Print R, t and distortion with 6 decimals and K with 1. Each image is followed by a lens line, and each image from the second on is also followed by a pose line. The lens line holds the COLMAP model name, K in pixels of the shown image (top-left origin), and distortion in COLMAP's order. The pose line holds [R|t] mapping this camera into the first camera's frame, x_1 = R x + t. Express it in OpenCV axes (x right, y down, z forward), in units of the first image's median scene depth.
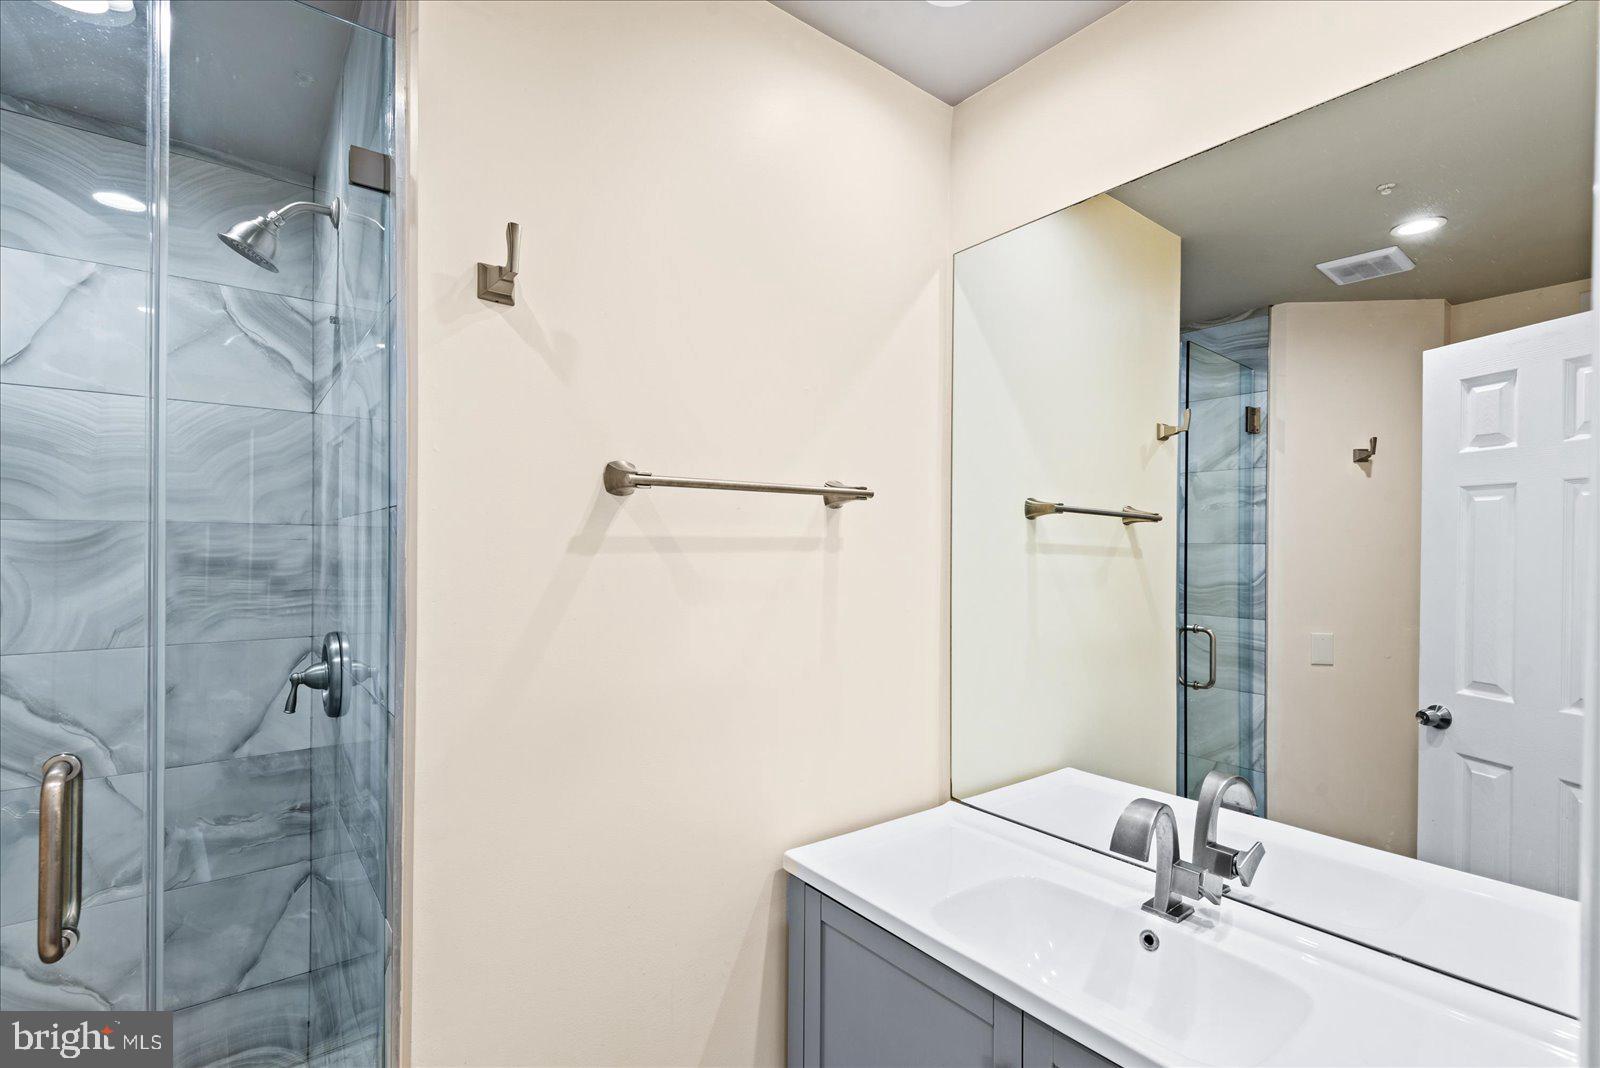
lens RADIAL K [[730.3, 0, 797.2], [0, 730.3, 540.8], [0, 0, 1]] dist [0.023387, -0.007276]
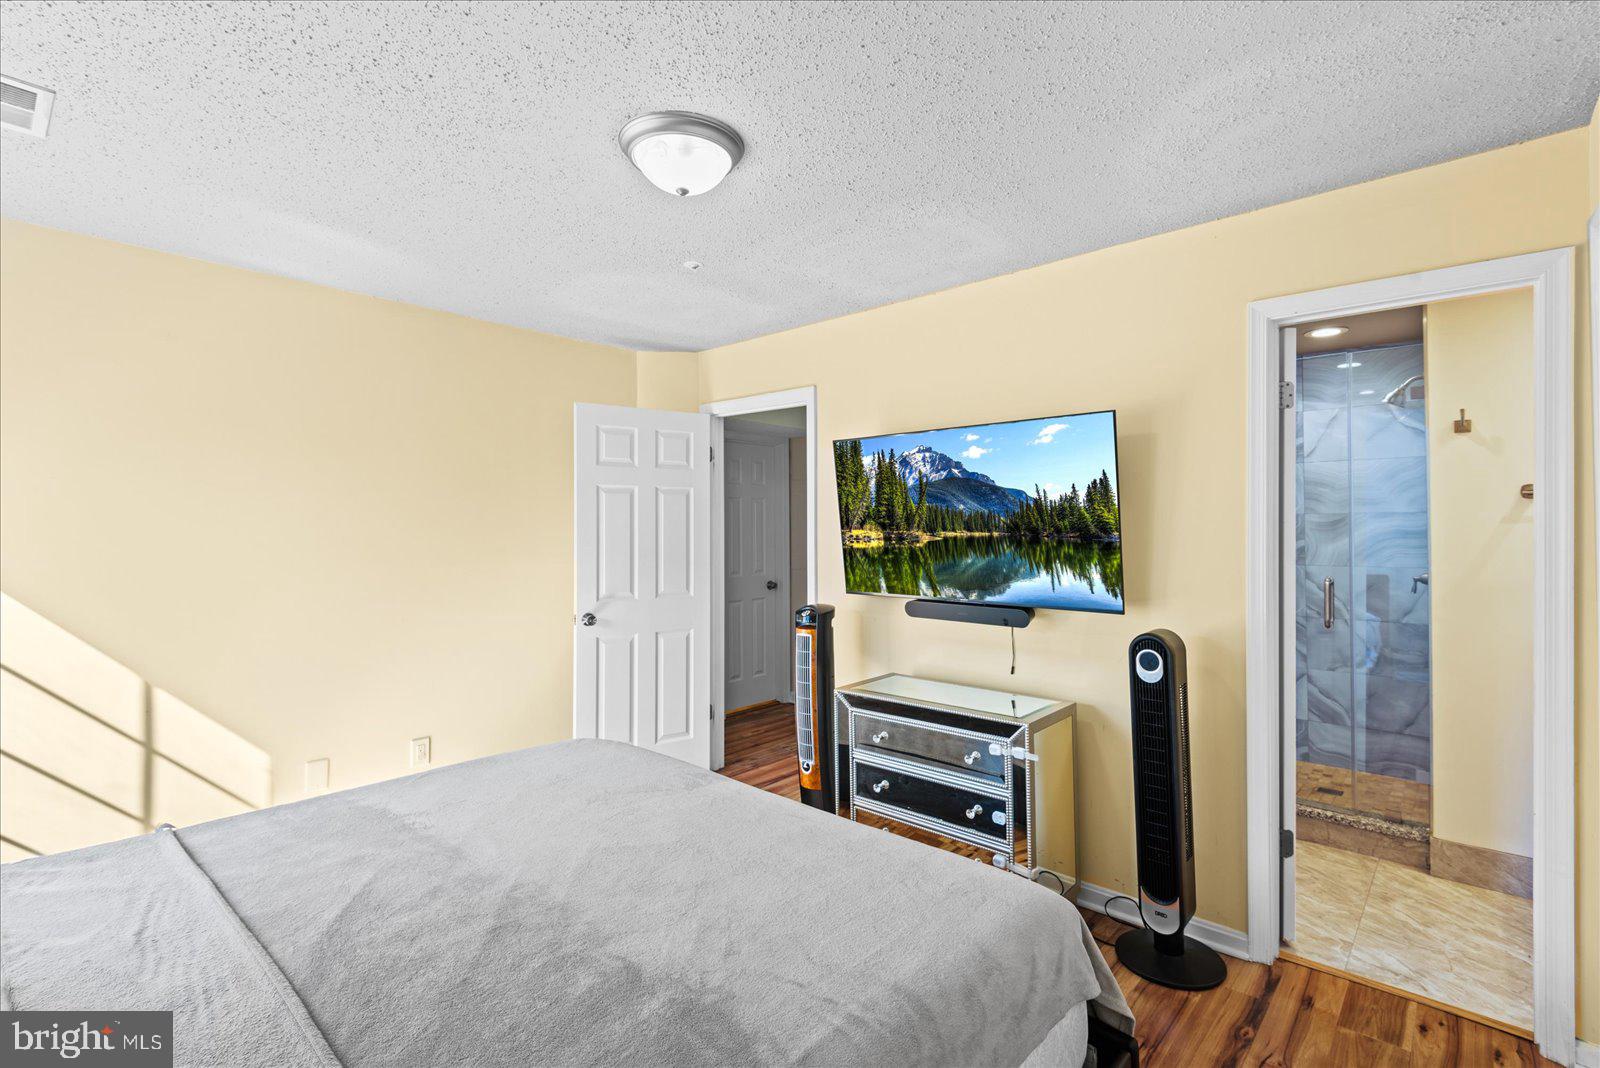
lens RADIAL K [[730.3, 0, 796.6], [0, 730.3, 528.4], [0, 0, 1]] dist [0.023387, -0.007276]
pose [[0.162682, -0.003147, -0.986674, 1.310040], [0.008186, 0.999965, -0.001840, 0.015037], [0.986645, -0.007778, 0.162702, -1.311640]]
